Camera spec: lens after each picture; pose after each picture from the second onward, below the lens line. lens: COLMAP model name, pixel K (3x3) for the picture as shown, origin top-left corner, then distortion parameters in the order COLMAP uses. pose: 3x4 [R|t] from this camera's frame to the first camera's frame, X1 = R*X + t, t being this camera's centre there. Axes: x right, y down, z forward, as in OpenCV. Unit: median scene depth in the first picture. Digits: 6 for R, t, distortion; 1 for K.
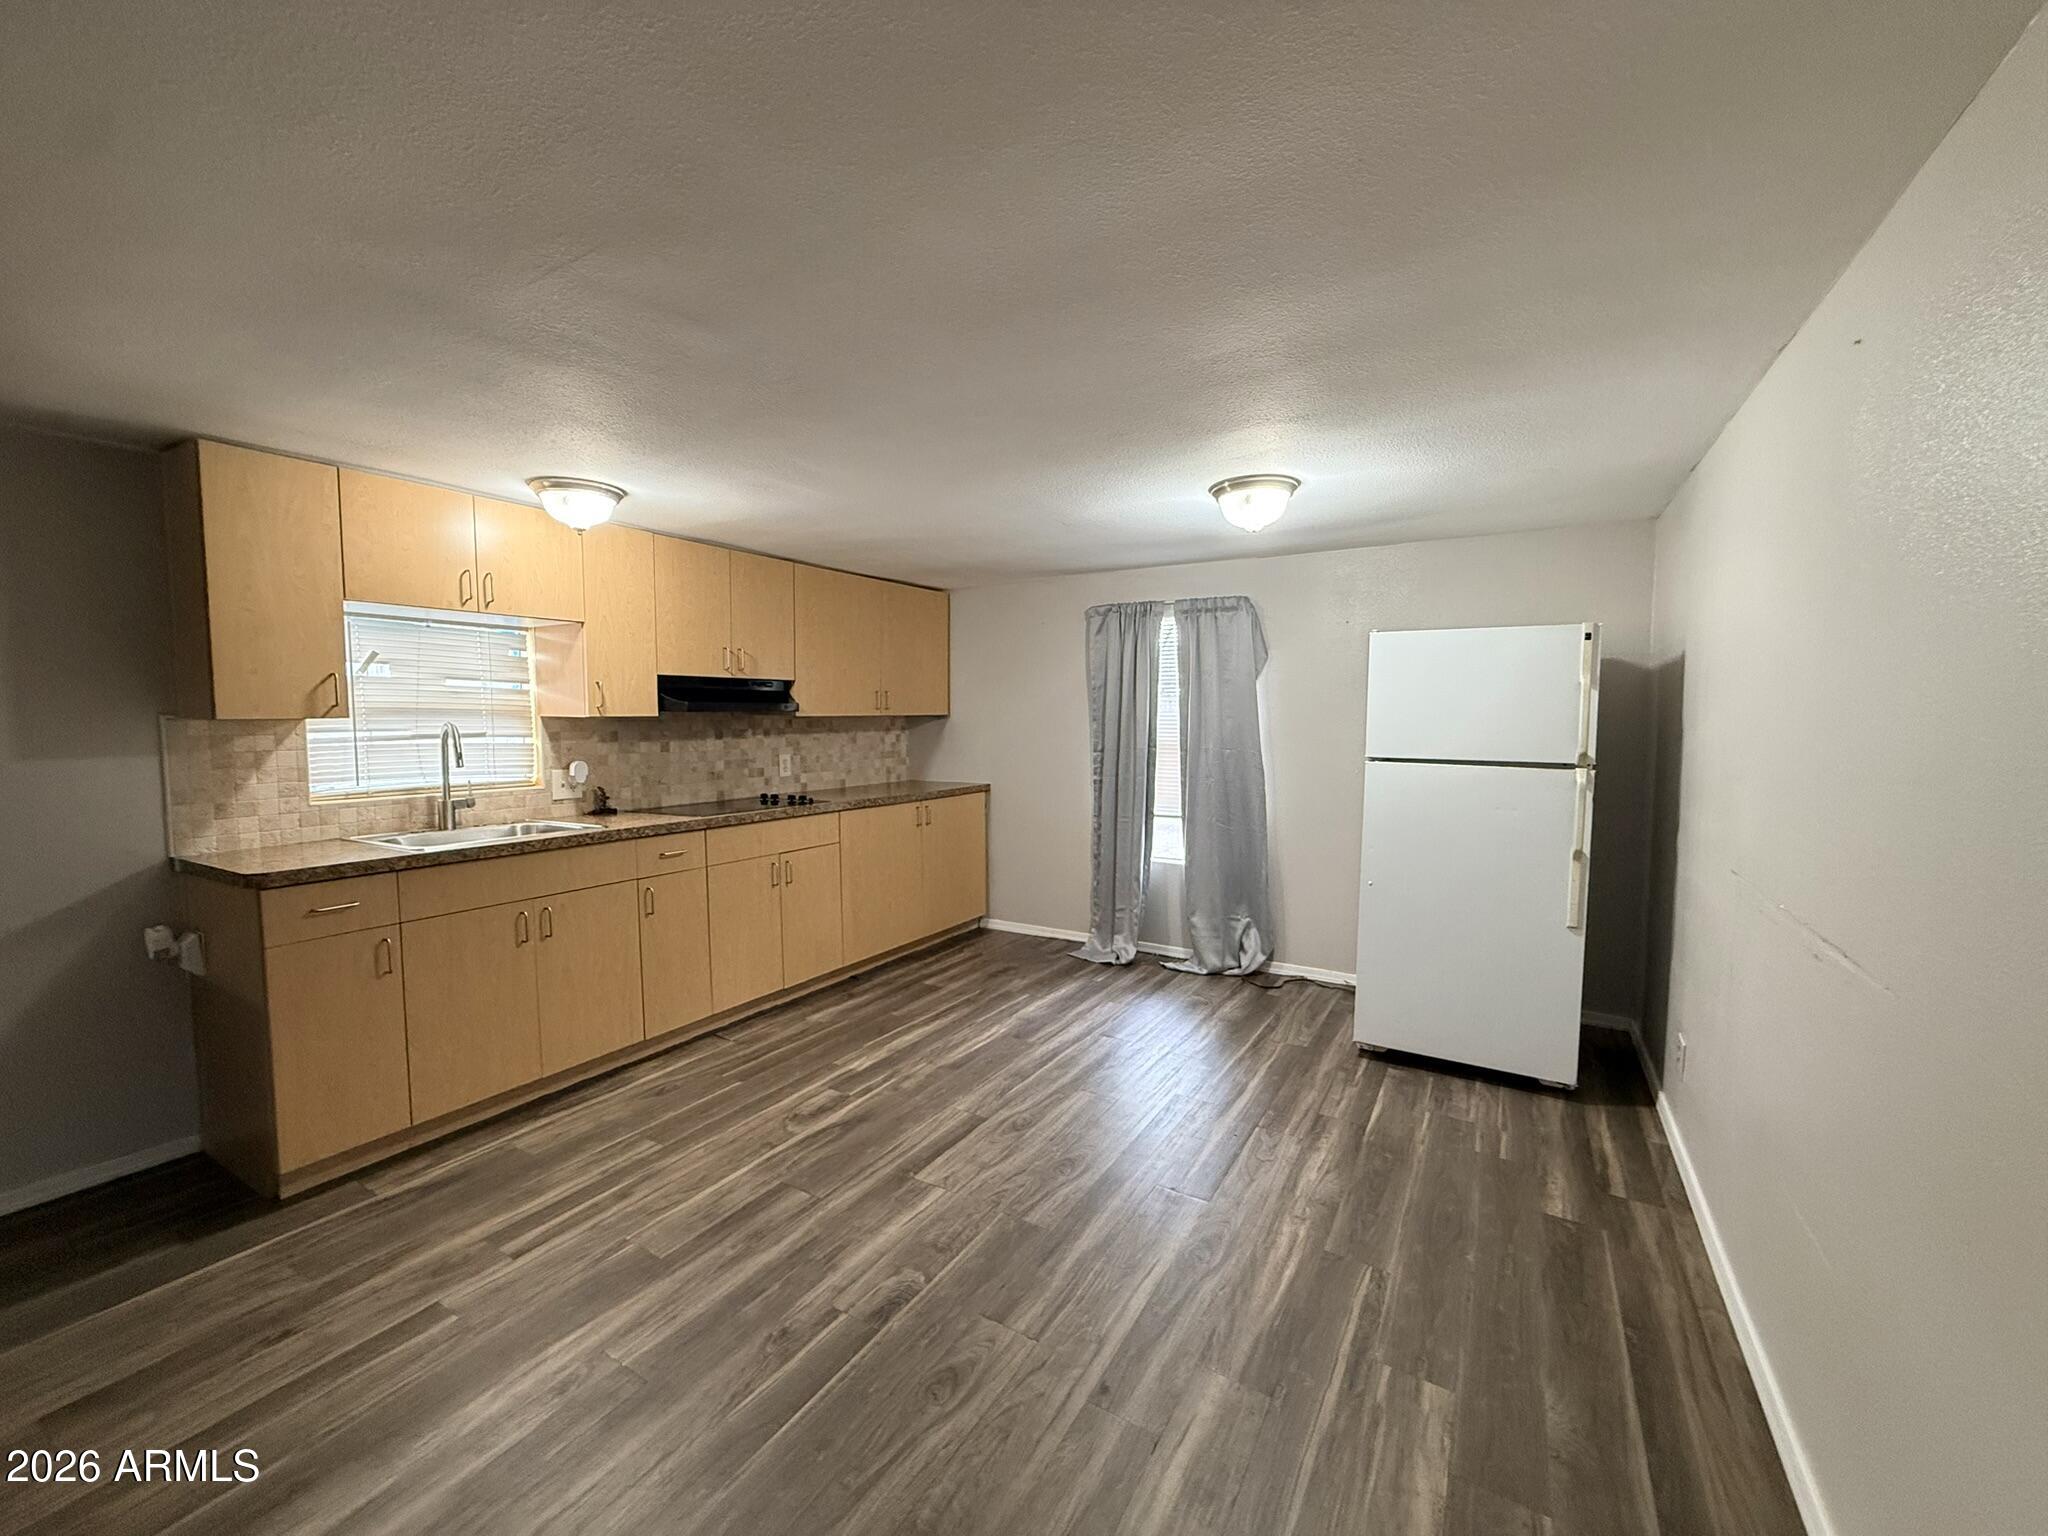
lens RADIAL K [[812.1, 0, 1018.2], [0, 812.1, 769.7], [0, 0, 1]] dist [0.000321, 0.000094]
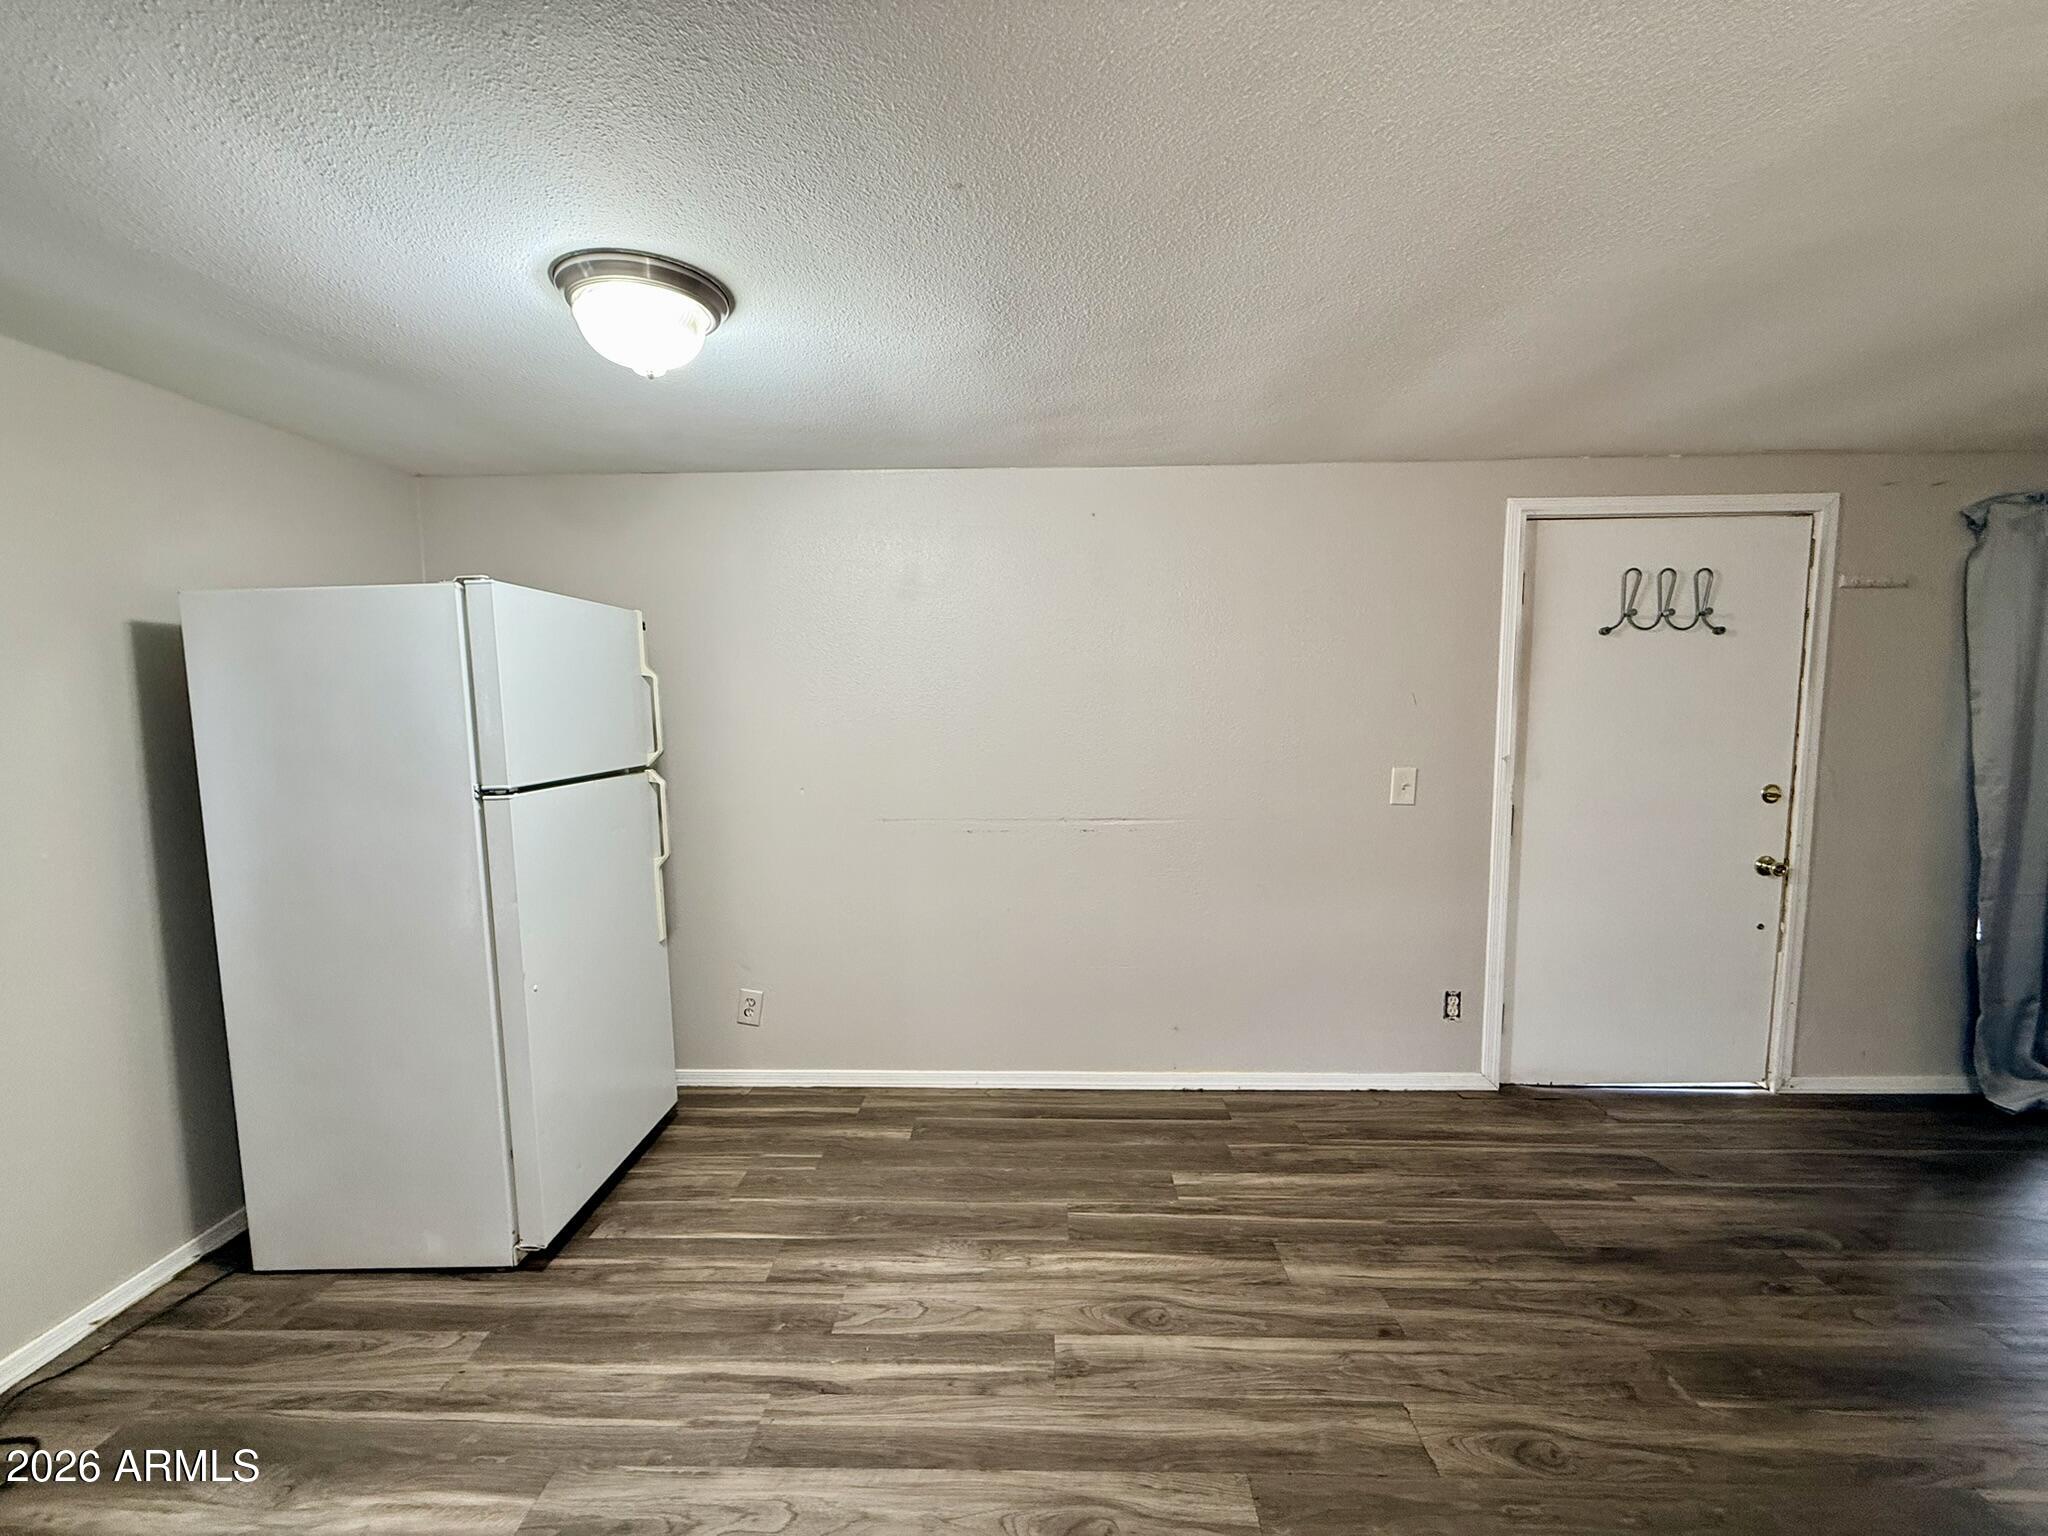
lens RADIAL K [[813.8, 0, 1020.6], [0, 813.8, 764.4], [0, 0, 1]] dist [0.000225, -0.000101]
pose [[-0.493933, -0.072233, 0.866494, -0.280598], [0.072825, 0.989605, 0.124009, -0.081458], [-0.866445, 0.124355, -0.483539, 0.962356]]
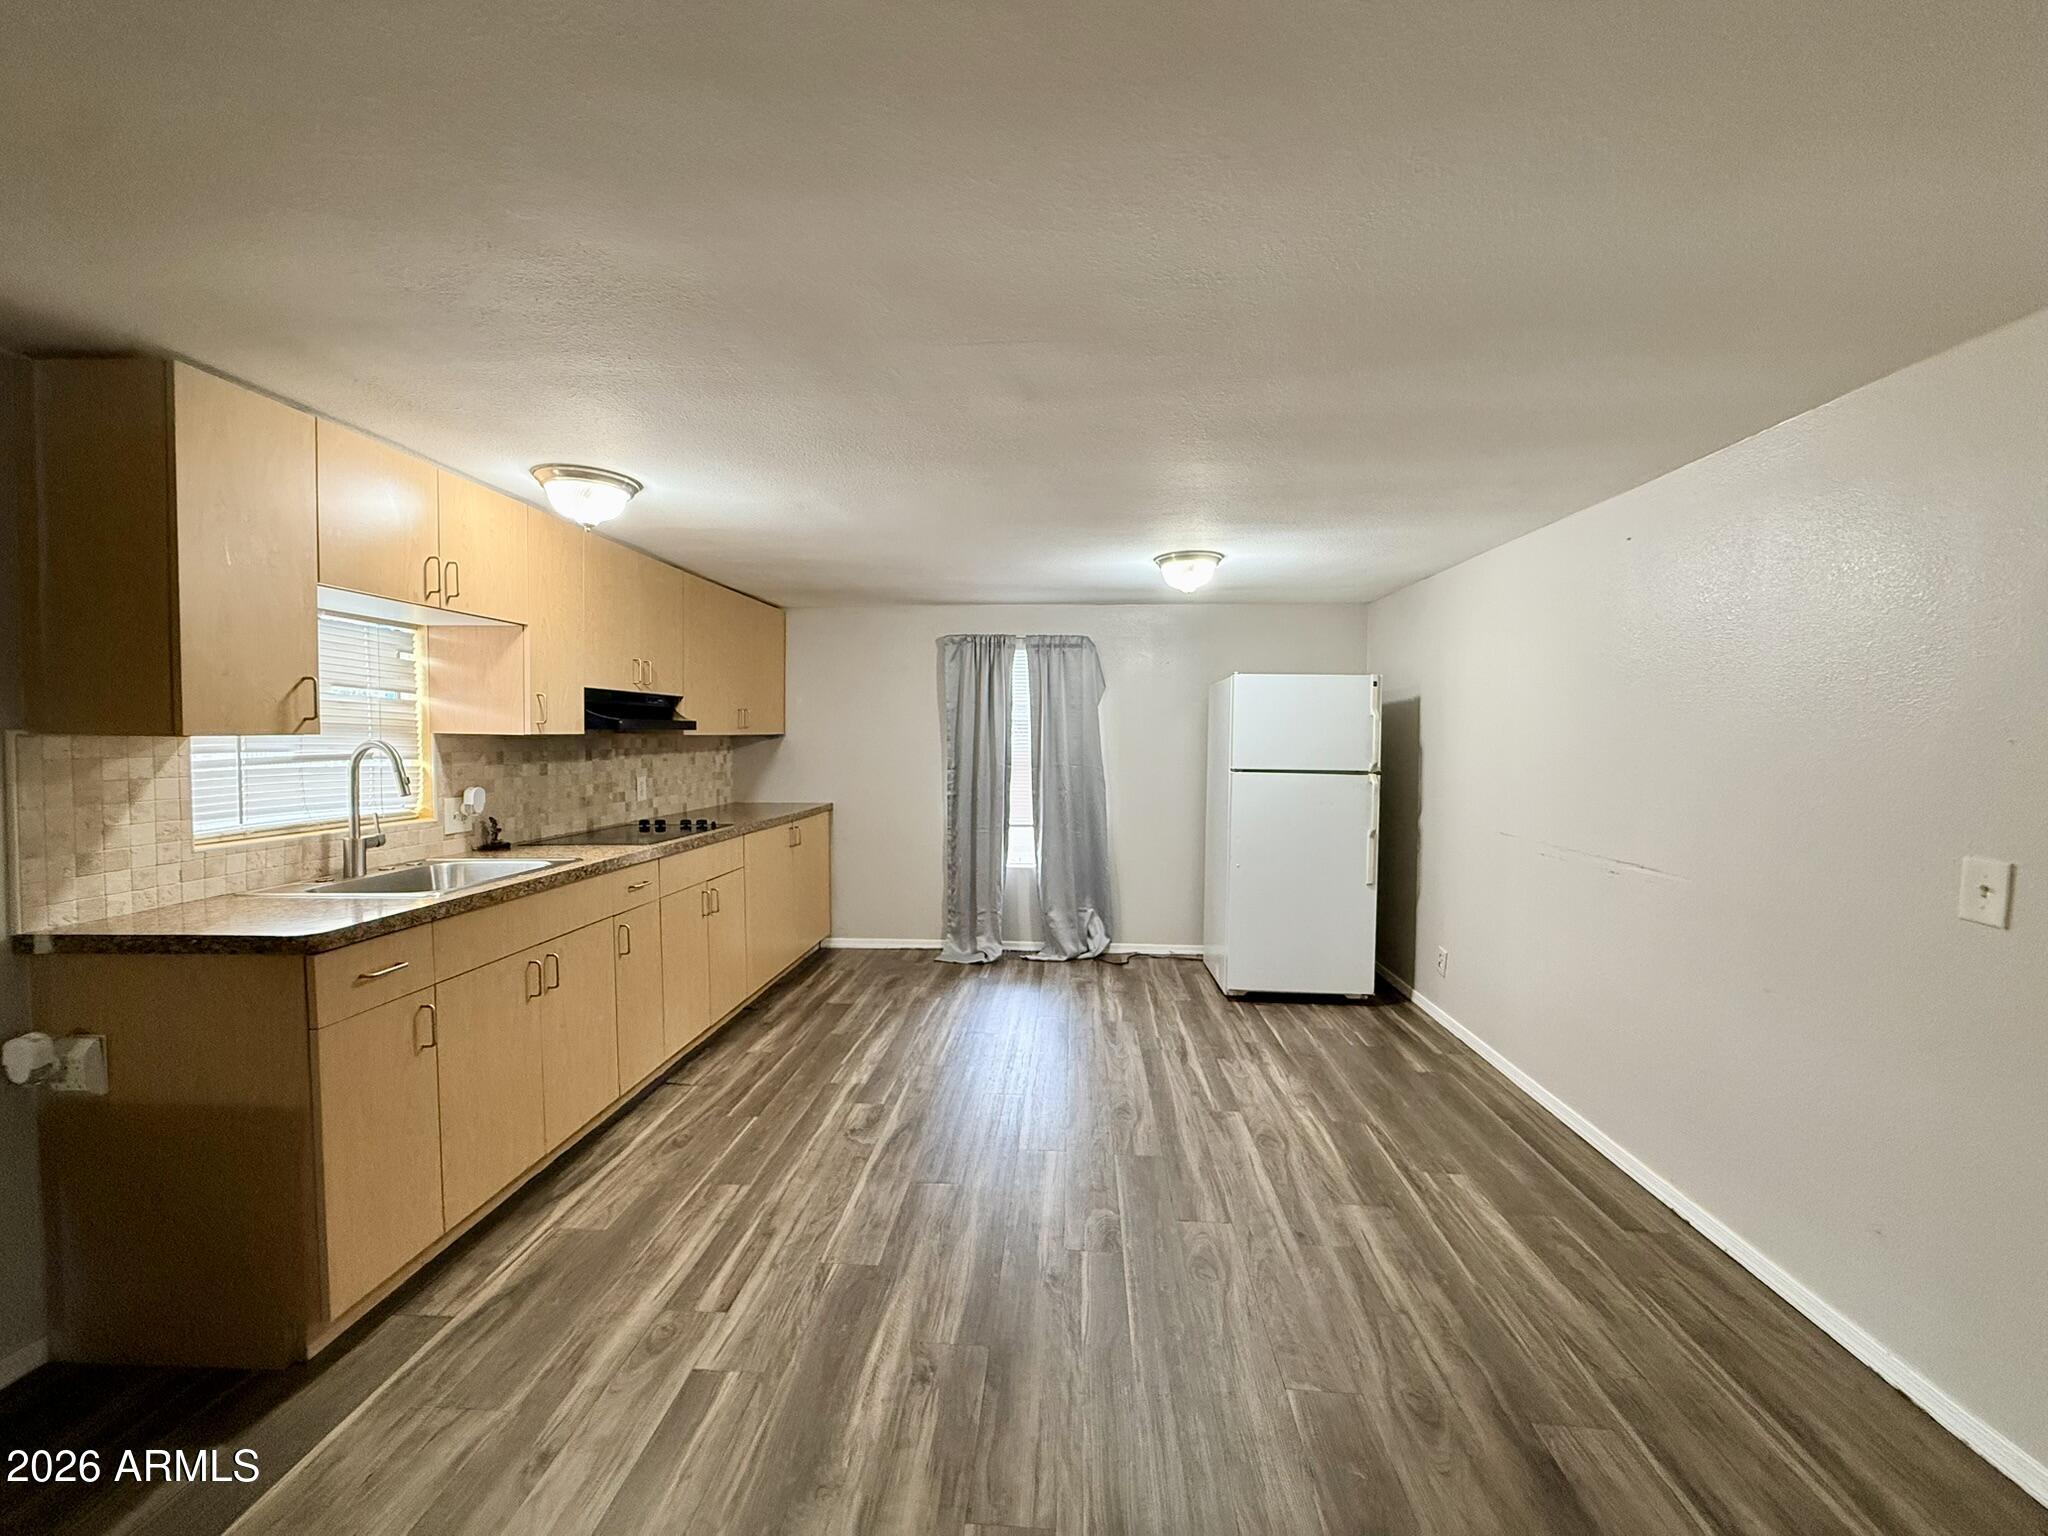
lens RADIAL K [[813.8, 0, 1020.6], [0, 813.8, 764.4], [0, 0, 1]] dist [0.000225, -0.000101]
pose [[0.887634, -0.010891, 0.460422, -0.478615], [0.025622, 0.999340, -0.025756, 0.002547], [-0.459837, 0.034659, 0.887327, -0.006358]]
